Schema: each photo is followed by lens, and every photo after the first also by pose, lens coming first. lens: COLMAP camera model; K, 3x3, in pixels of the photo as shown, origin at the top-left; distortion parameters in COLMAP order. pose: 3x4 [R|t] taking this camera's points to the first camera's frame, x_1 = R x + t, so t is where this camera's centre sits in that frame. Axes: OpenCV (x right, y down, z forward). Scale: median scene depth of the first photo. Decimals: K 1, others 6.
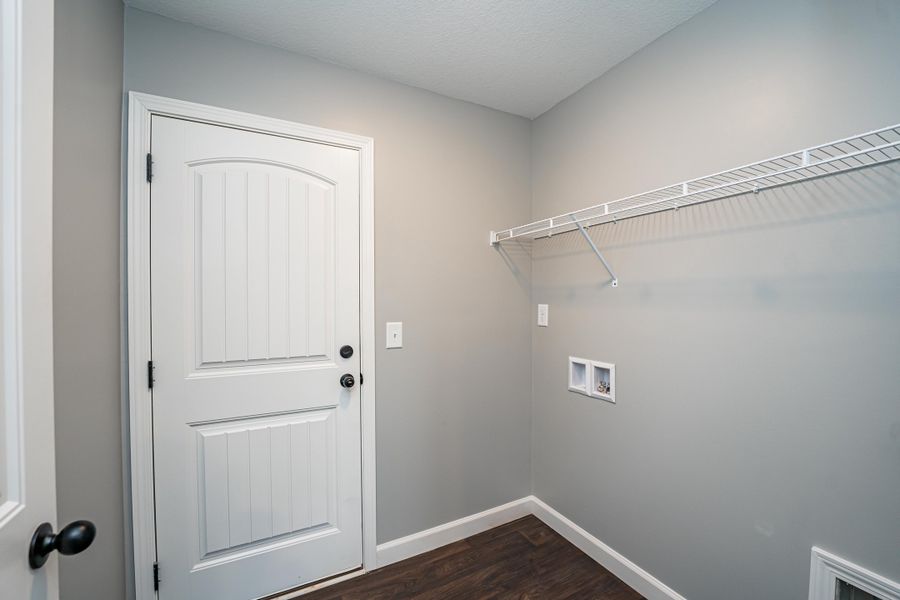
lens RADIAL K [[373.3, 0, 449.1], [0, 373.3, 303.4], [0, 0, 1]] dist [-0.021887, 0.000407]
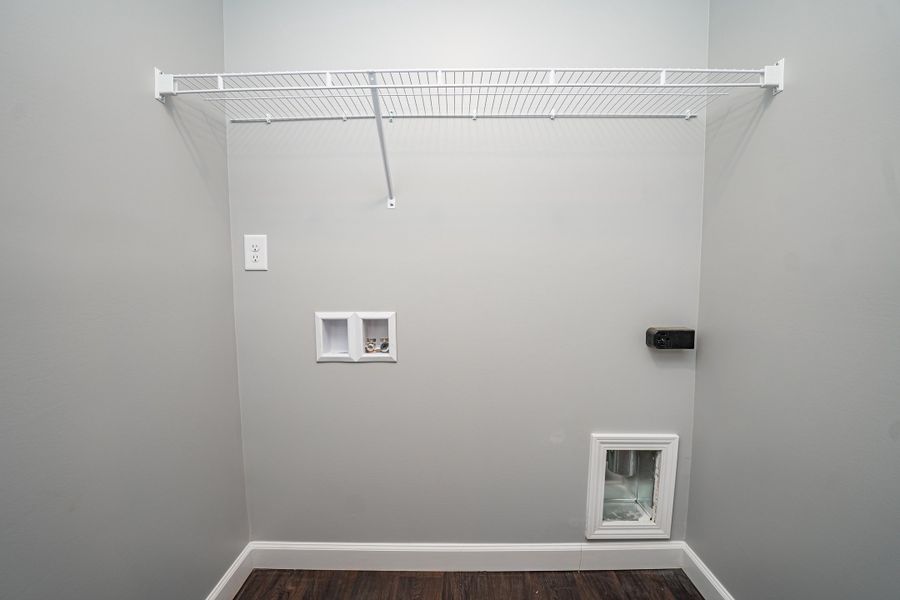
lens RADIAL K [[373.3, 0, 449.1], [0, 373.3, 303.4], [0, 0, 1]] dist [-0.021887, 0.000407]
pose [[0.479600, -0.077973, 0.874016, -0.156432], [0.011521, 0.996518, 0.082580, 0.080182], [-0.877411, -0.029536, 0.478829, 0.505599]]
